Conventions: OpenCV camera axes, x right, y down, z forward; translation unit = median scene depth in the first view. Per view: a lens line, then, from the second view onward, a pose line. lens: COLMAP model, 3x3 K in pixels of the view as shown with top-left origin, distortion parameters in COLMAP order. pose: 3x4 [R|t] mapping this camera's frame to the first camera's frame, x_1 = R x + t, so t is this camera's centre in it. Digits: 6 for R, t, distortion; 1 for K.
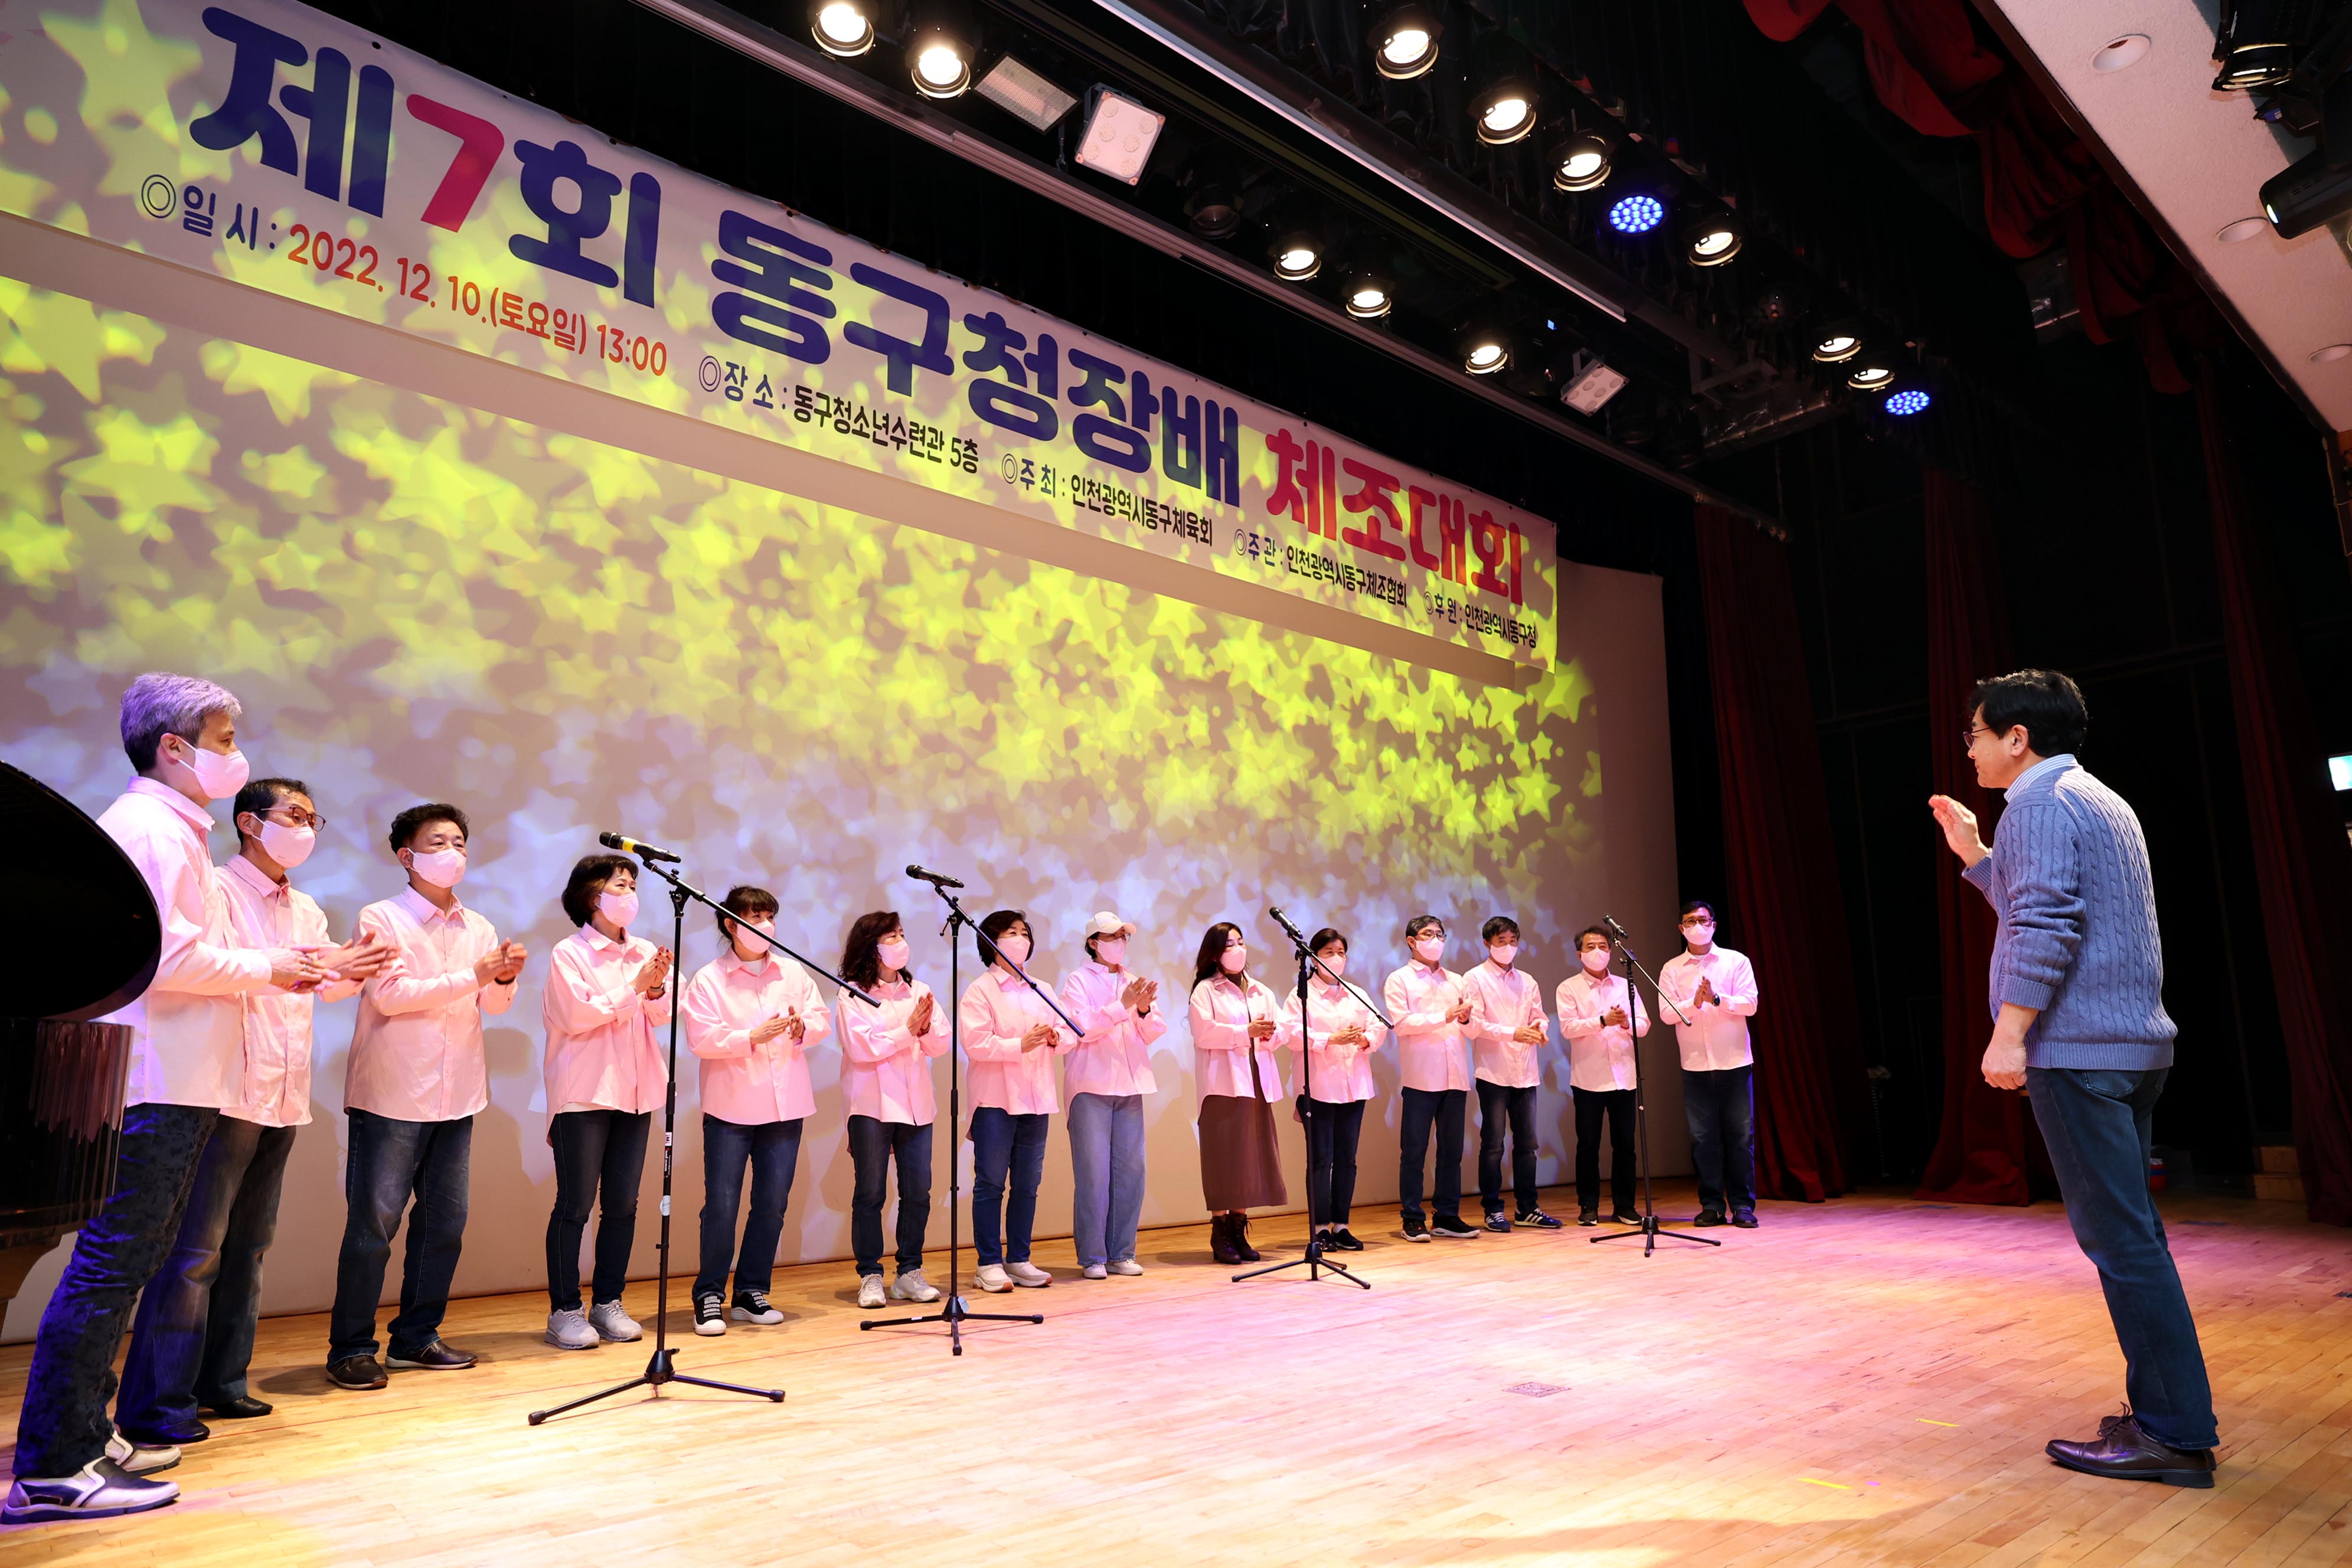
lens RADIAL K [[1389.4, 0, 1143.2], [0, 1389.4, 716.0], [0, 0, 1]] dist [-0.009429, 0.013195]
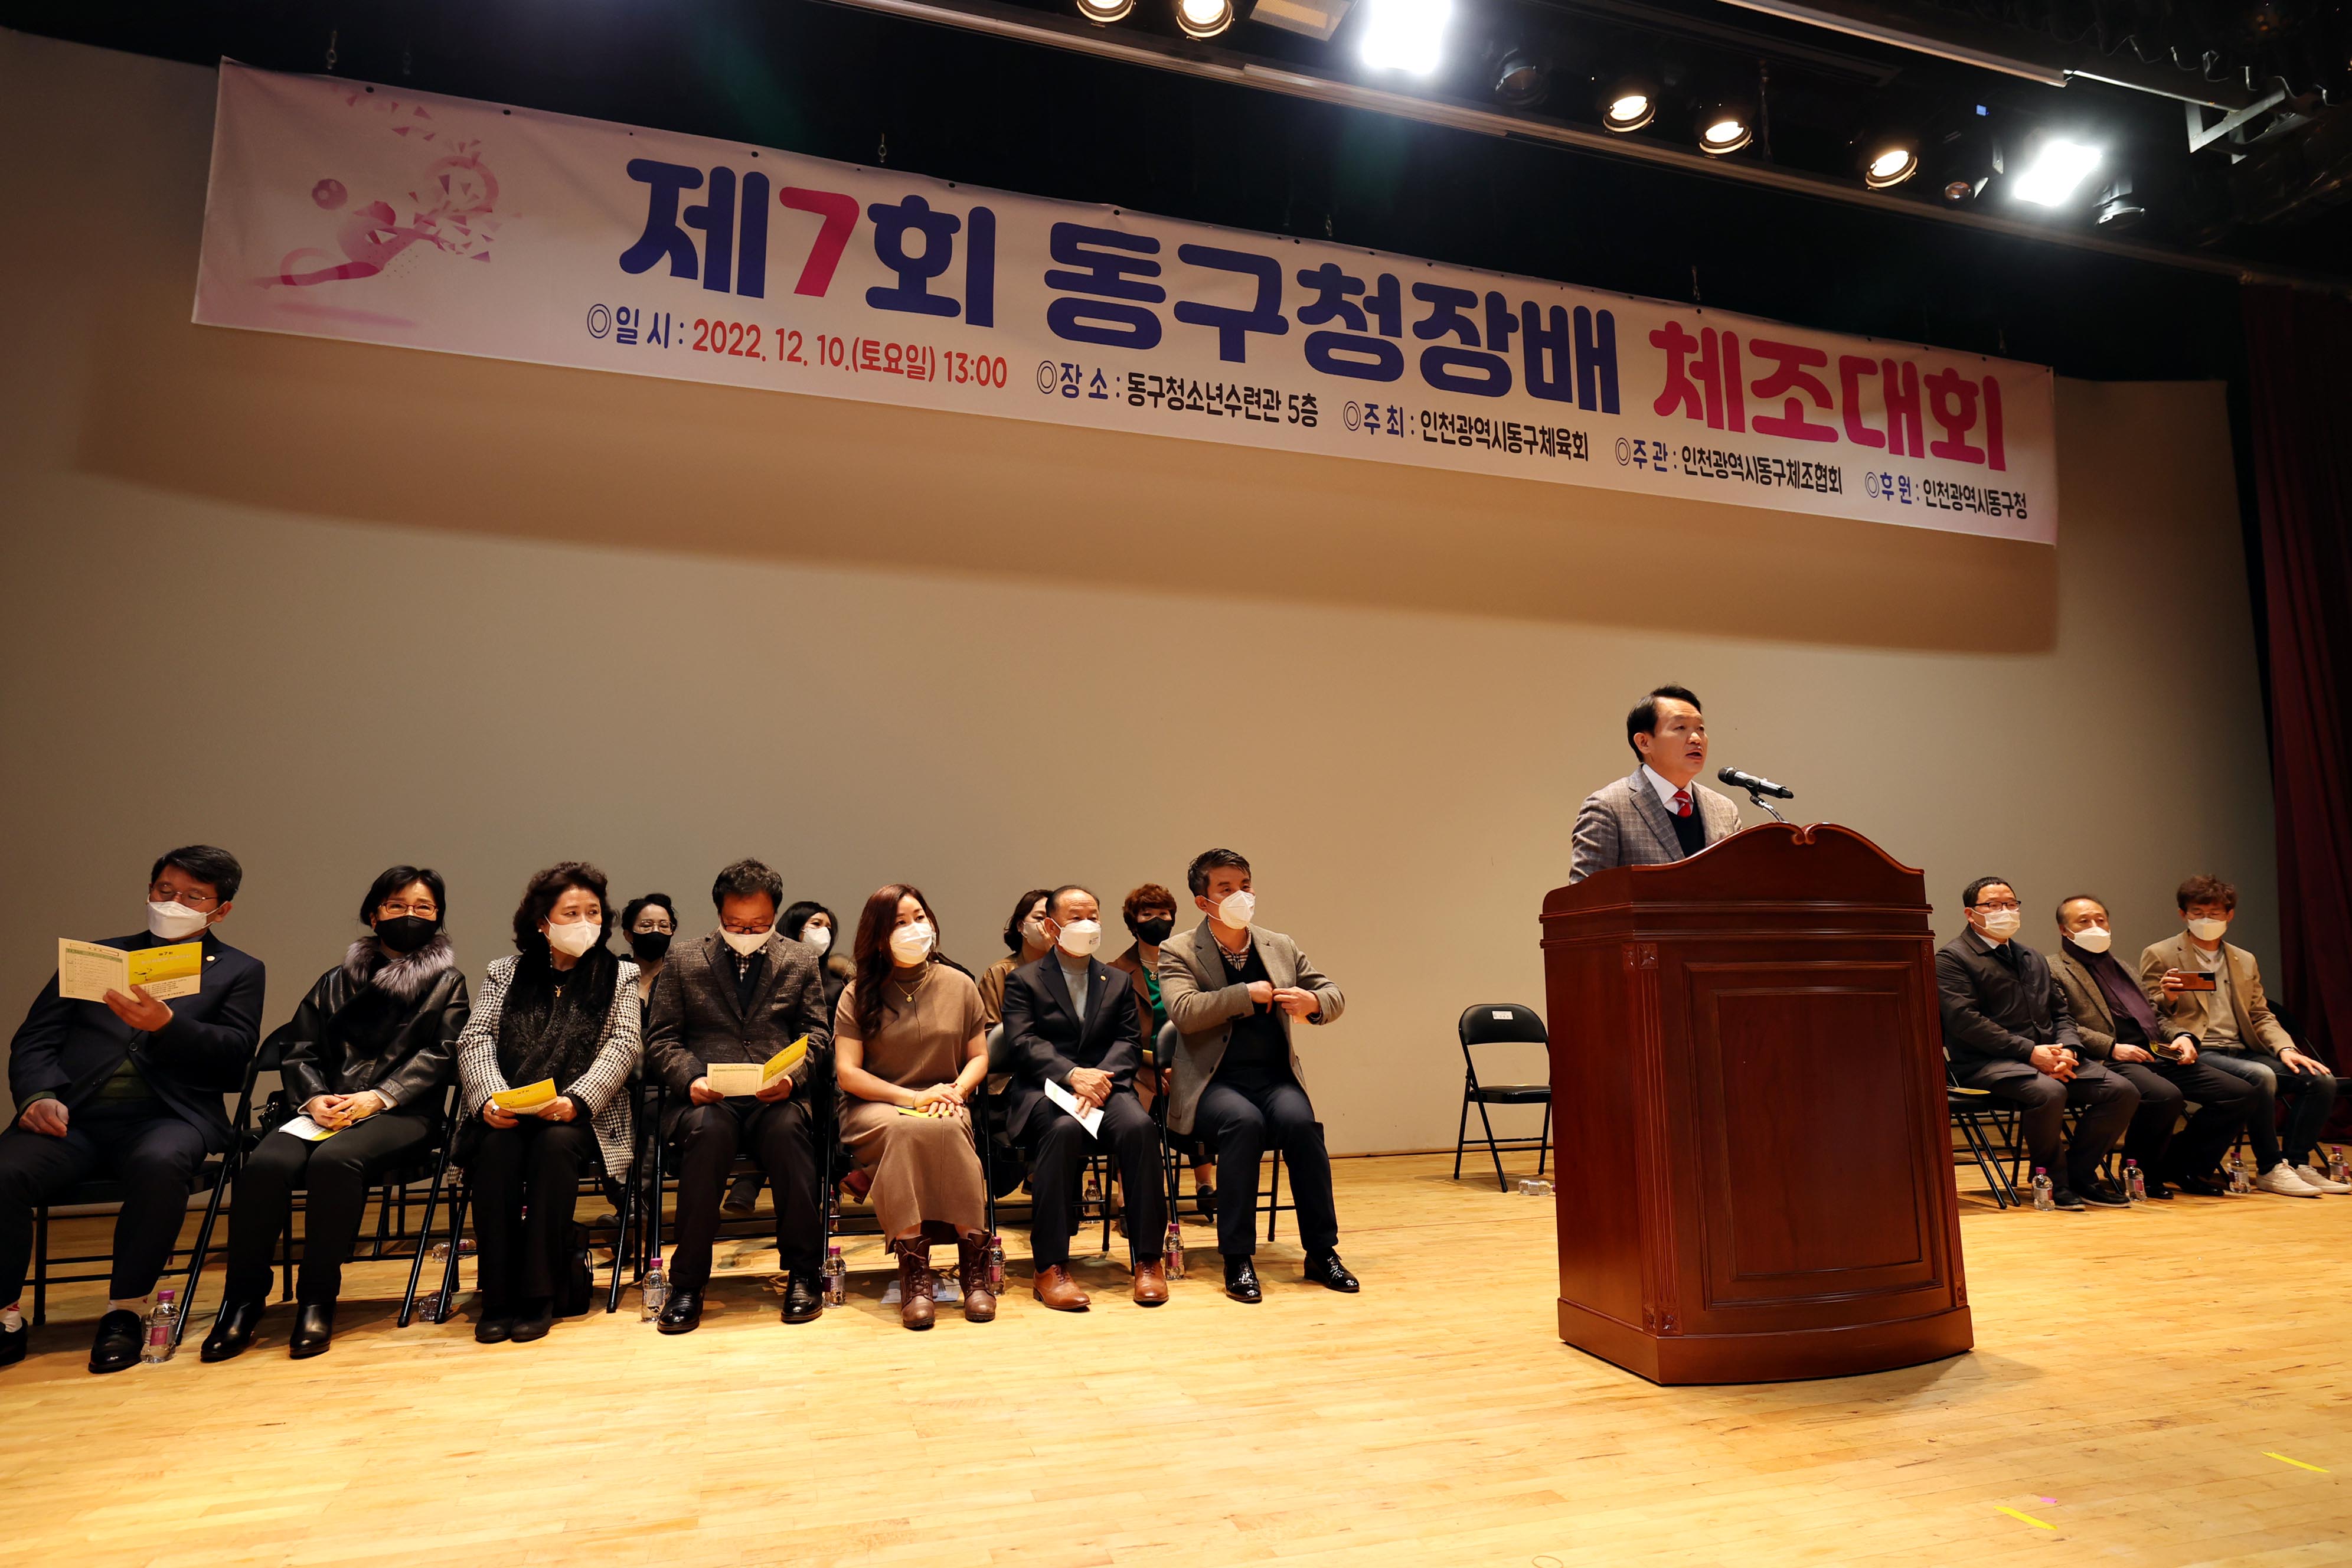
lens RADIAL K [[1277.5, 0, 1200.7], [0, 1277.5, 777.8], [0, 0, 1]] dist [-0.020426, 0.018502]
pose [[0.917668, -0.066605, -0.391726, 0.176802], [0.099848, 0.992871, 0.065091, 0.015442], [0.384598, -0.098845, 0.917777, 0.087405]]
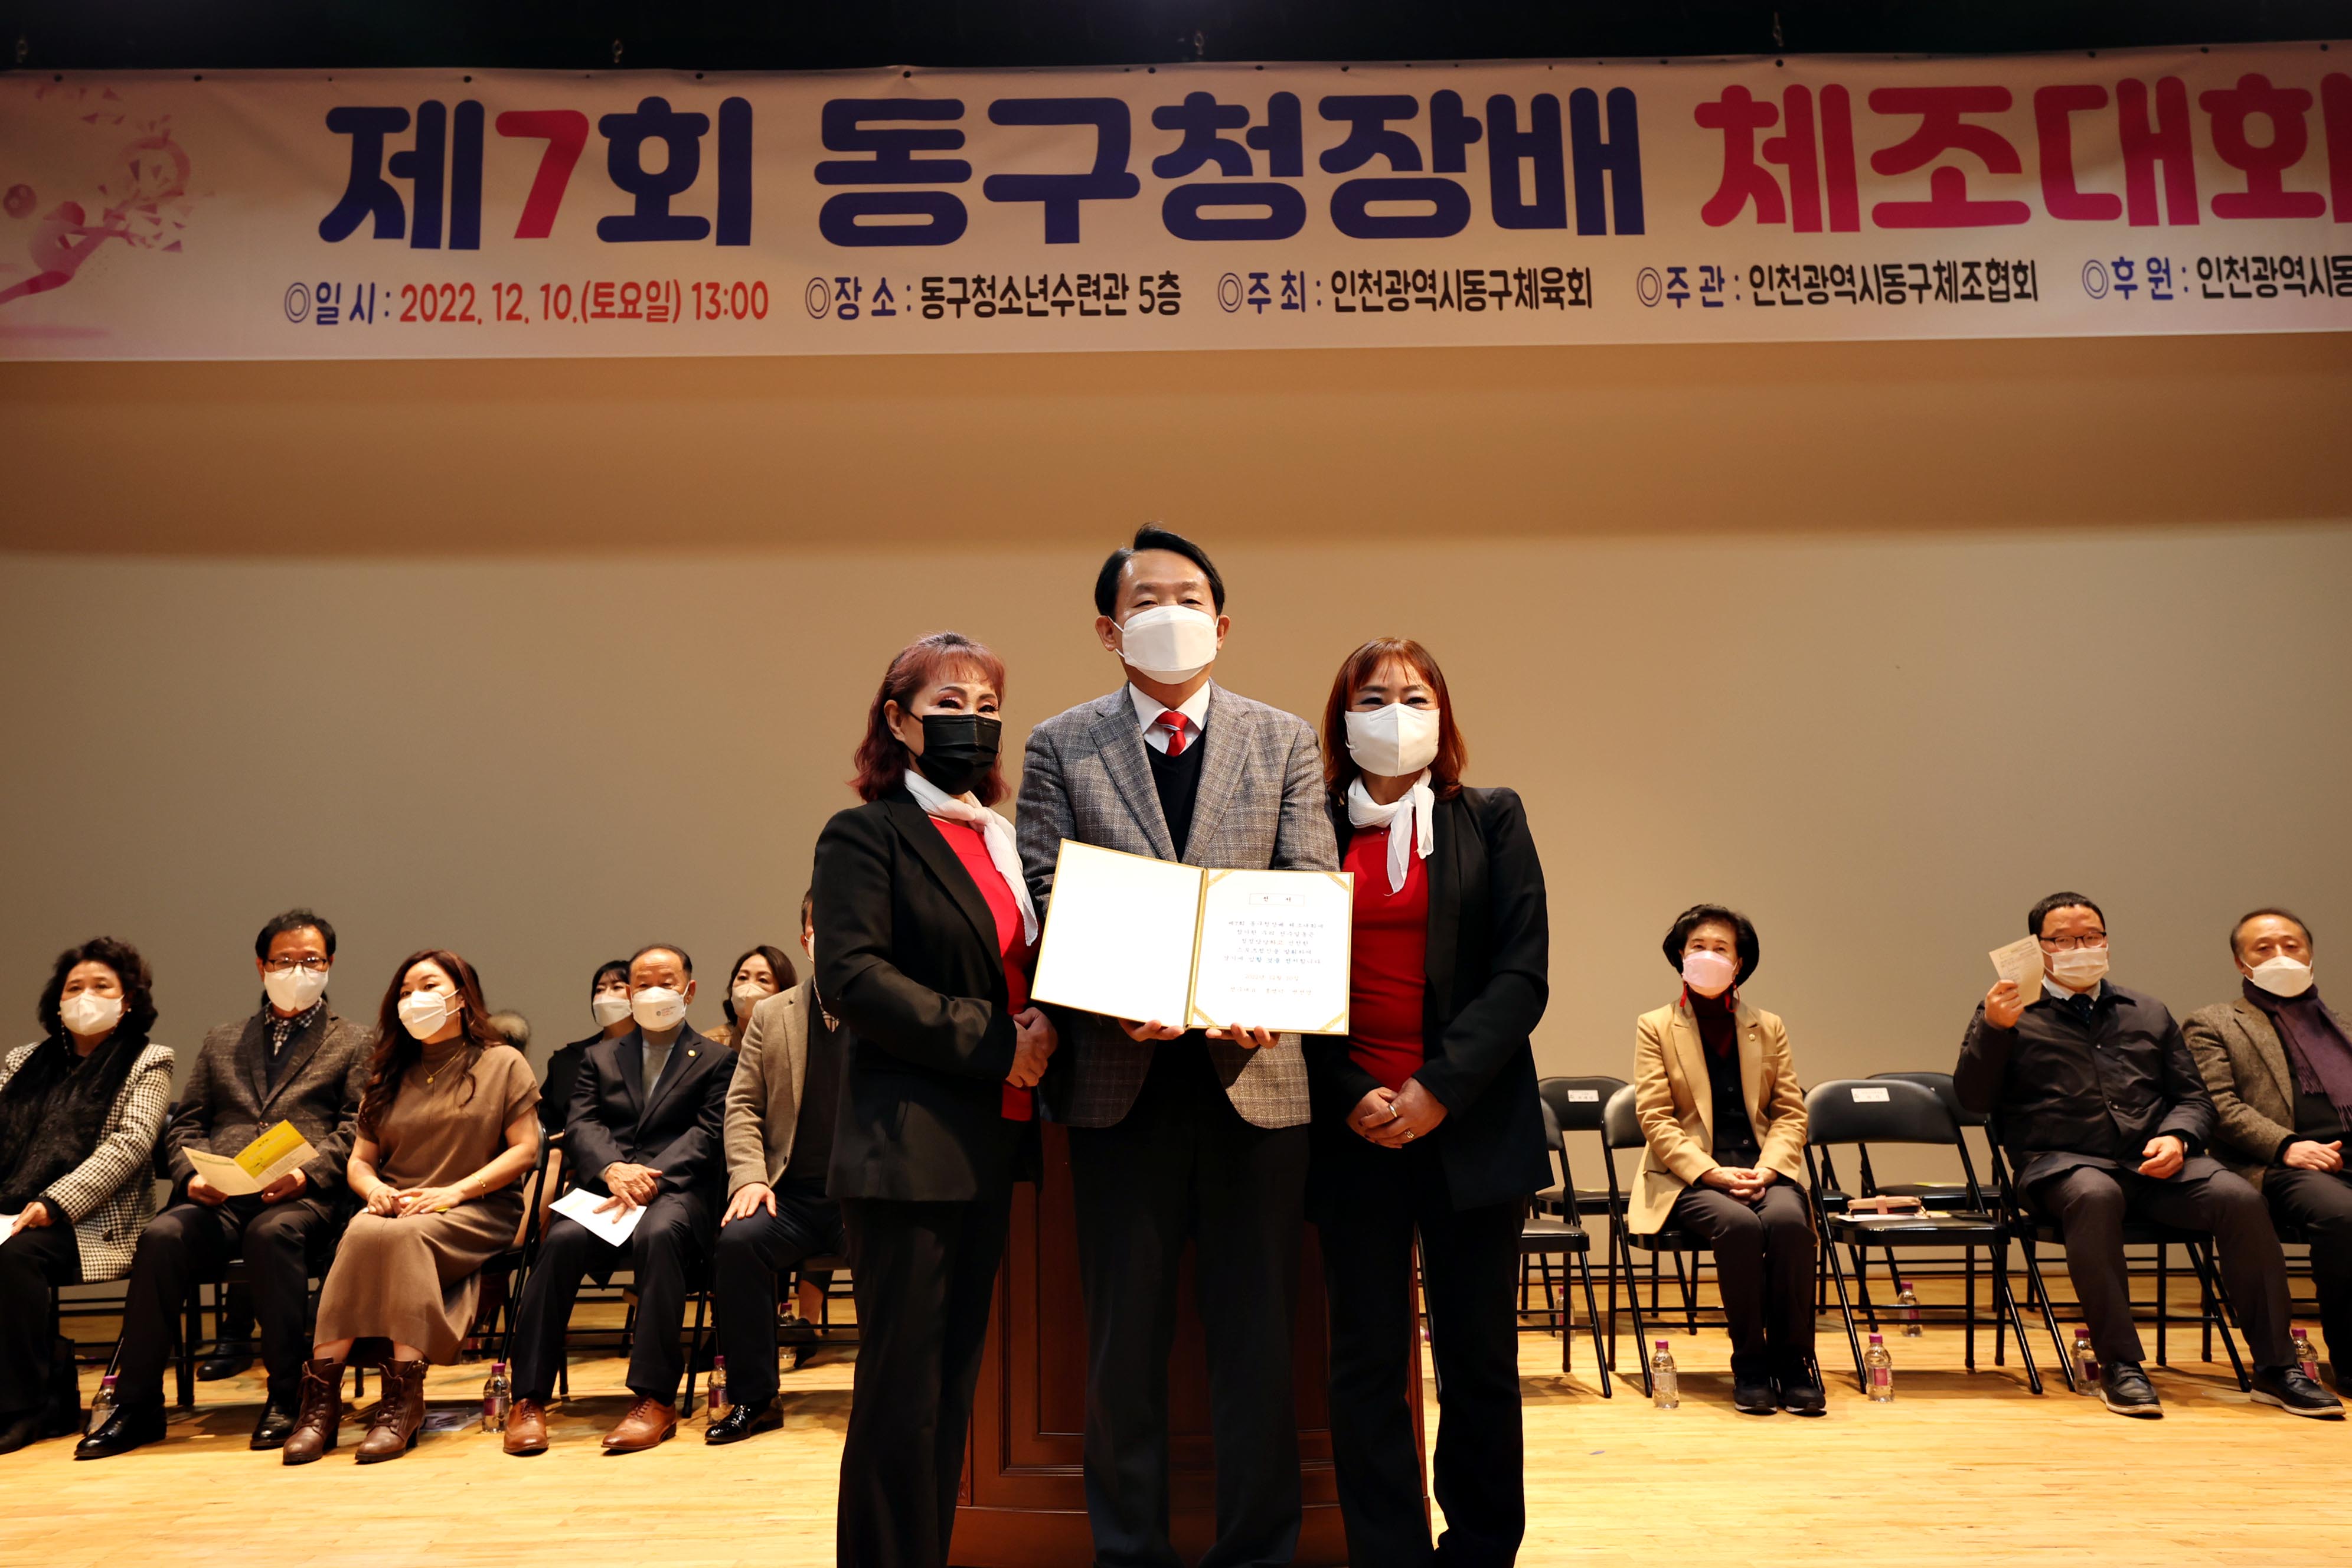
lens RADIAL K [[1807.4, 0, 1172.5], [0, 1807.4, 725.3], [0, 0, 1]] dist [0.016806, 0.027211]
pose [[0.771889, -0.122564, -0.623832, 0.552688], [0.167910, 0.985702, 0.014100, 0.043148], [0.613184, -0.115631, 0.781431, 0.209112]]
